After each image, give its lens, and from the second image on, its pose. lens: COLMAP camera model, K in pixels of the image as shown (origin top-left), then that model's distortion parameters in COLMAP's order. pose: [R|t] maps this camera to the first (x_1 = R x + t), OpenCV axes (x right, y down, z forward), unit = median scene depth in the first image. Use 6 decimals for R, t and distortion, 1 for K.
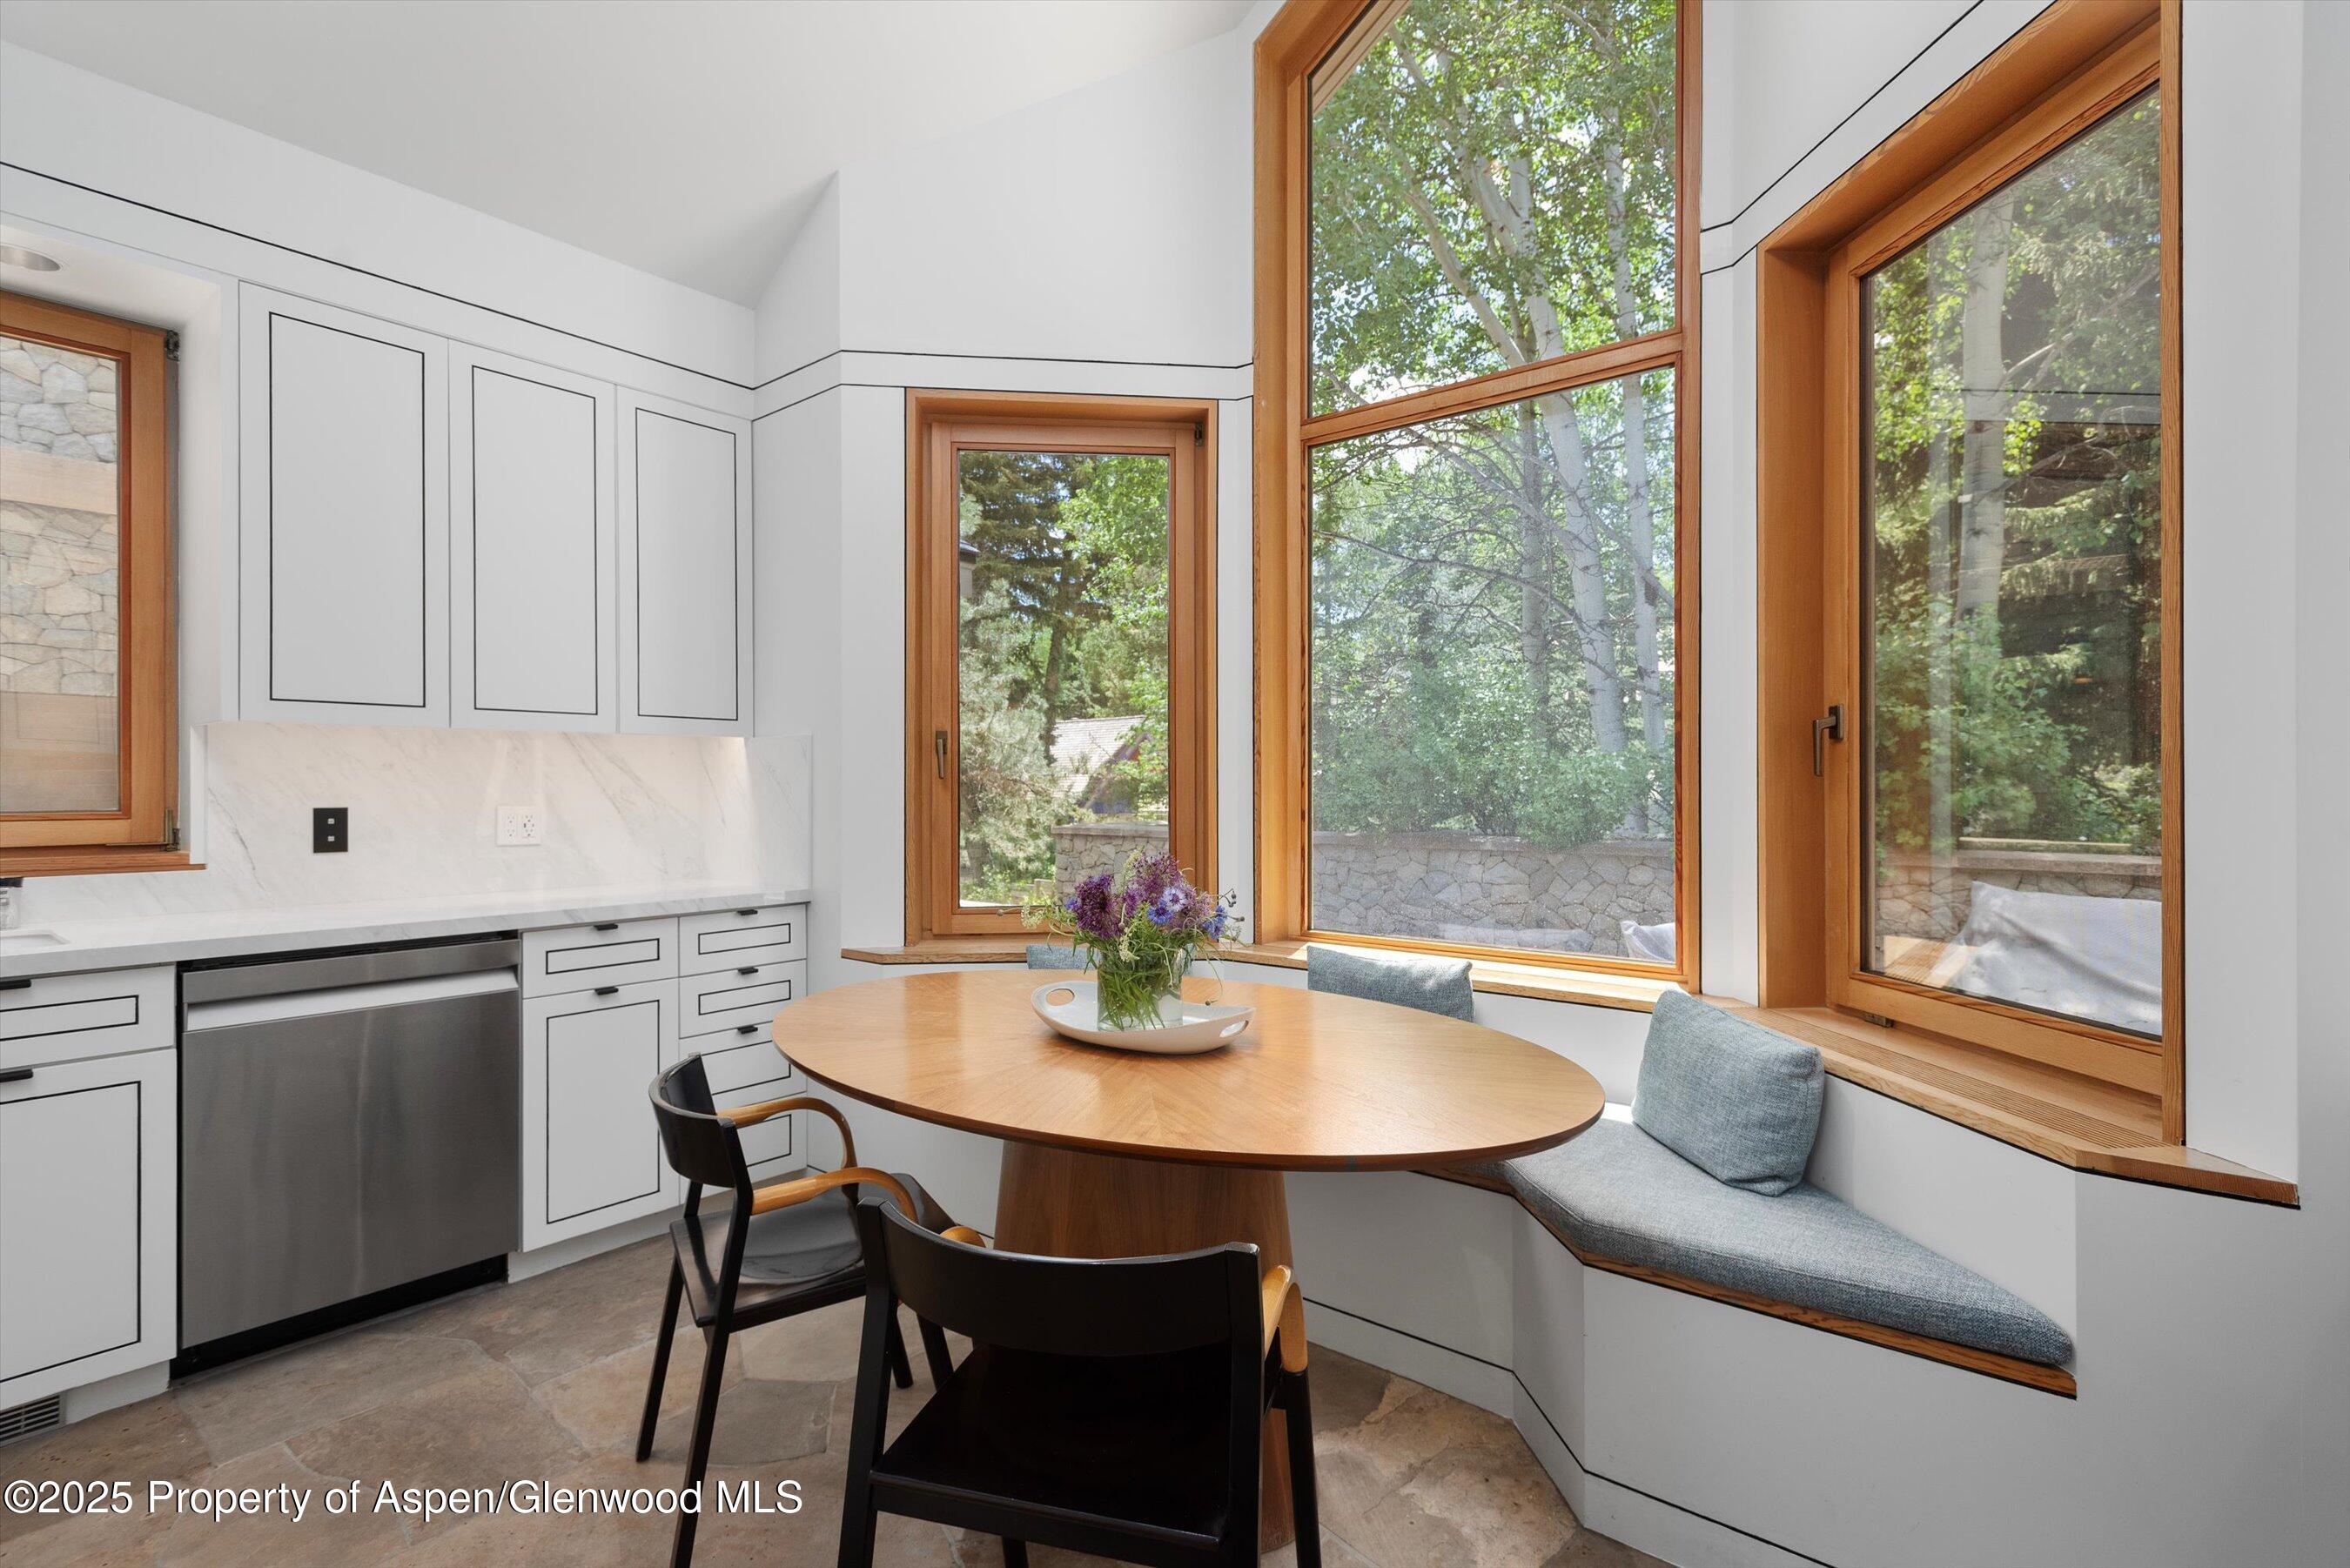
lens RADIAL K [[1121.0, 0, 1175.0], [0, 1121.0, 784.0], [0, 0, 1]] dist [0.037843, 0.000079]
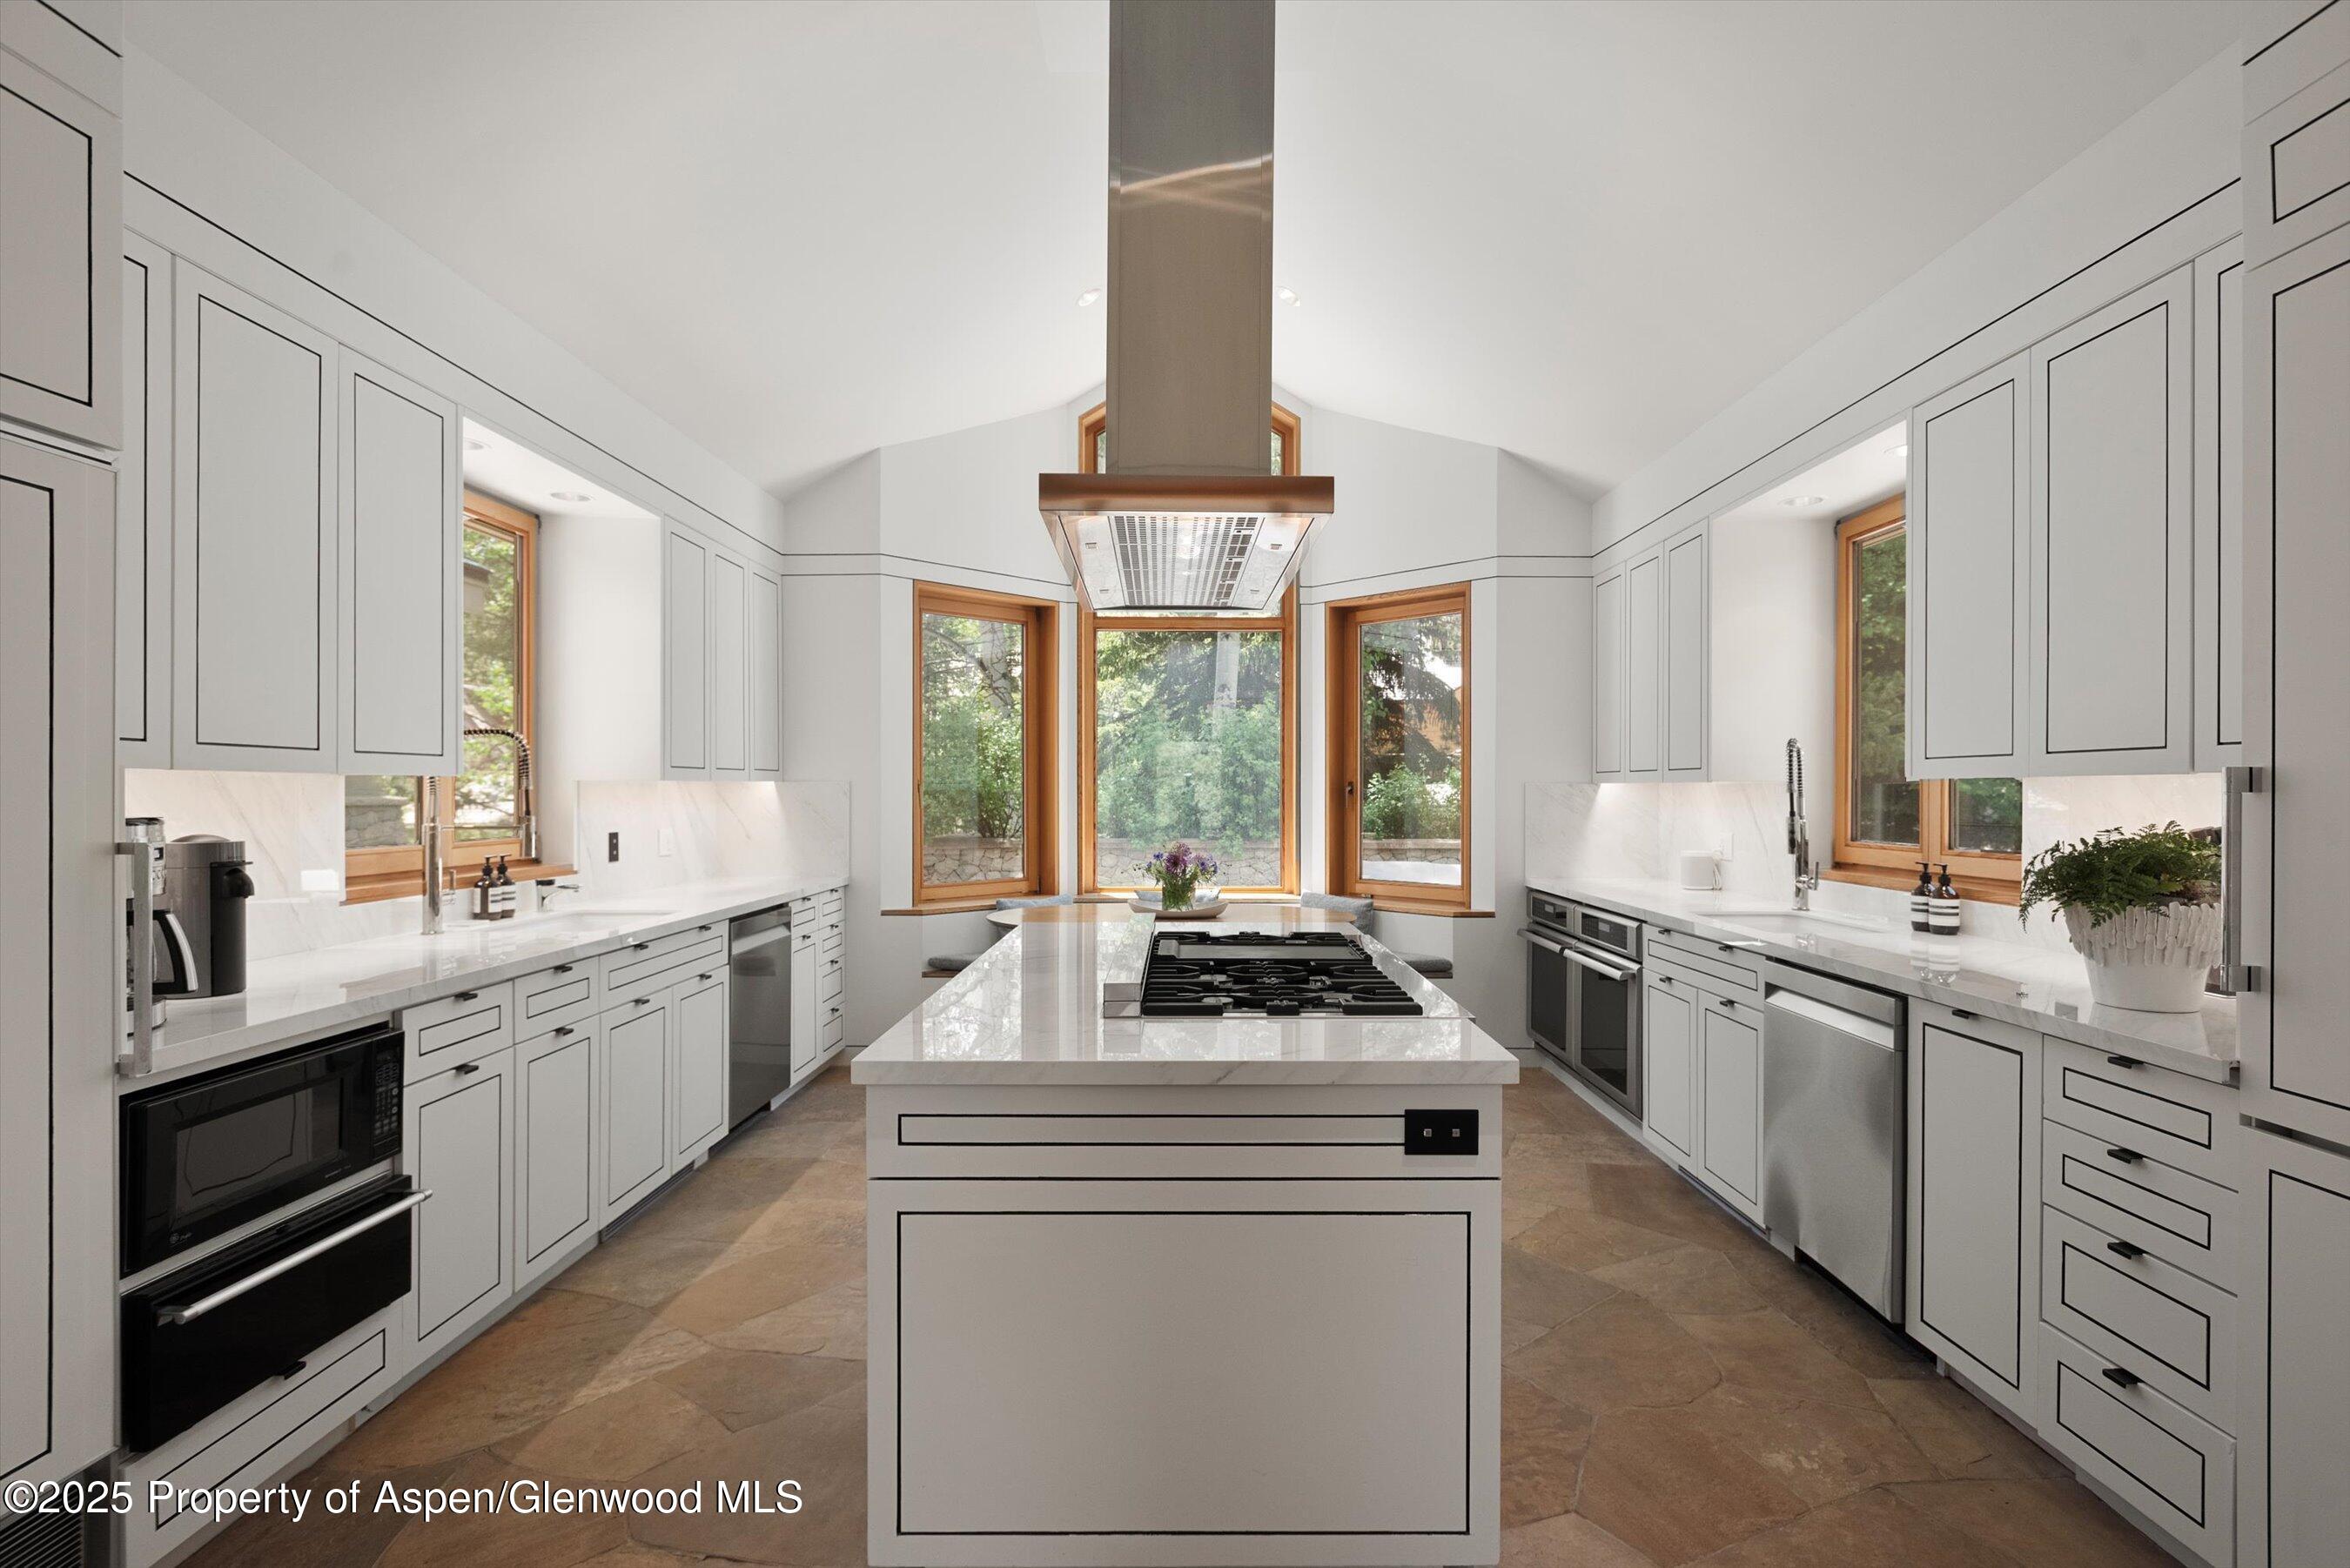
lens RADIAL K [[1106.3, 0, 1188.4], [0, 1106.3, 787.0], [0, 0, 1]] dist [0.003190, -0.000219]
pose [[0.779464, 0.002063, 0.626444, -1.073657], [-0.000181, 0.999995, -0.003068, -0.035626], [-0.626447, 0.002278, 0.779461, -0.628995]]
